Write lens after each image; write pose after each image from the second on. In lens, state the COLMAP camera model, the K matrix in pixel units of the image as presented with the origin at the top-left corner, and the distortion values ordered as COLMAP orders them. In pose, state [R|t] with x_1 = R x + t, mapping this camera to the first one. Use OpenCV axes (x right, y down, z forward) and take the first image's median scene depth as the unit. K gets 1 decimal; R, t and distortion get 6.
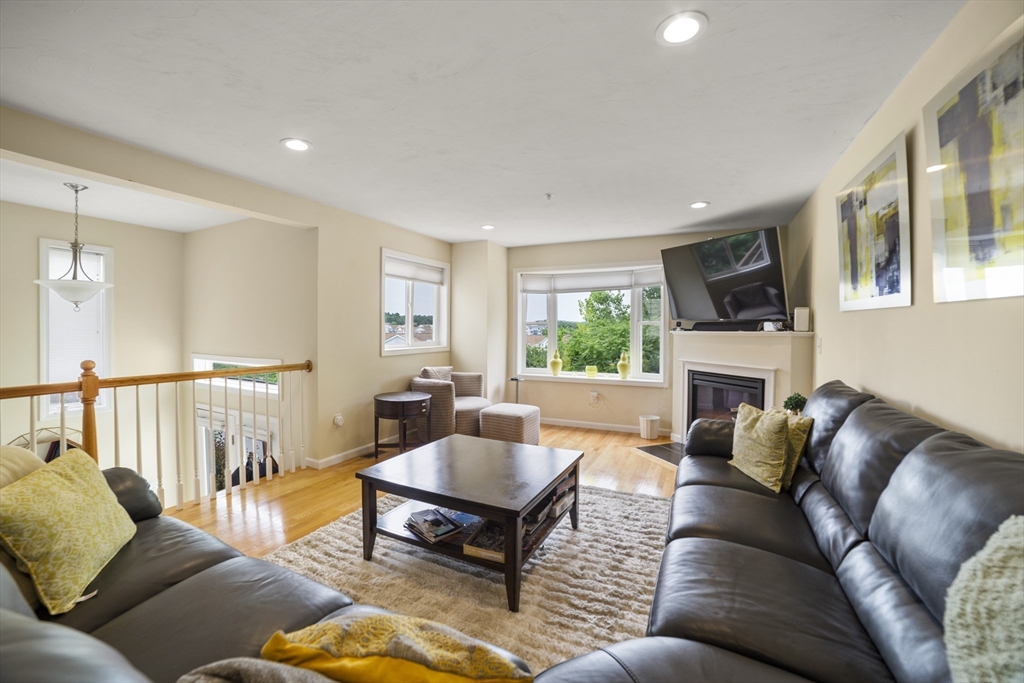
lens RADIAL K [[413.1, 0, 509.0], [0, 413.1, 335.9], [0, 0, 1]] dist [-0.037741, 0.000404]
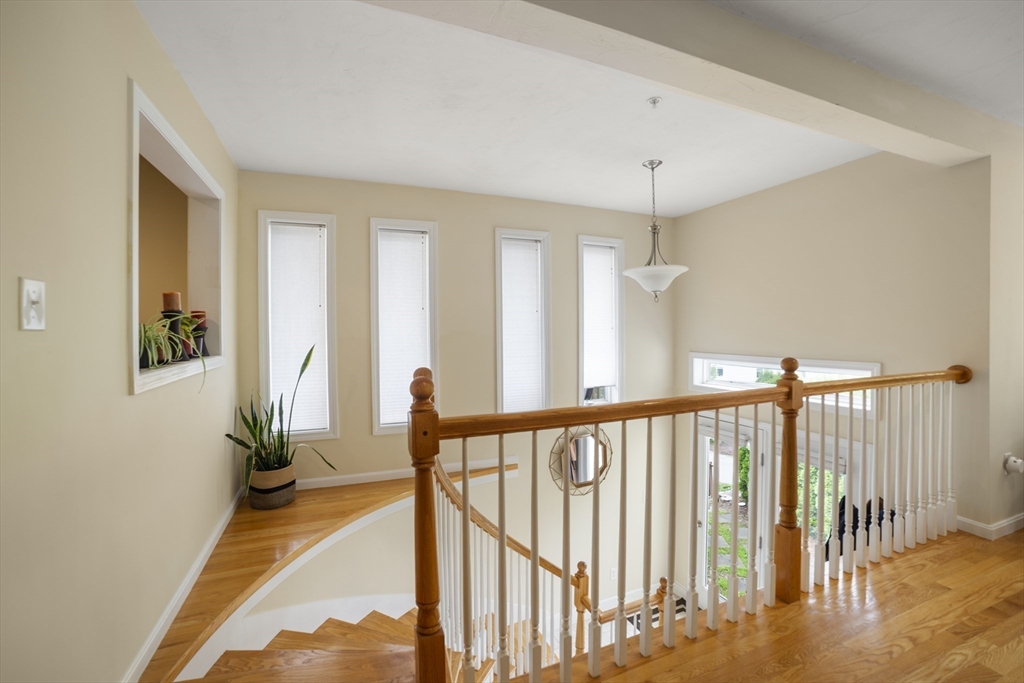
lens RADIAL K [[413.1, 0, 507.0], [0, 413.1, 338.6], [0, 0, 1]] dist [-0.037741, 0.000404]
pose [[0.758834, 0.005360, -0.651262, -0.645718], [-0.006352, 0.999979, 0.000829, 0.020326], [0.651253, 0.003508, 0.758853, 0.061296]]
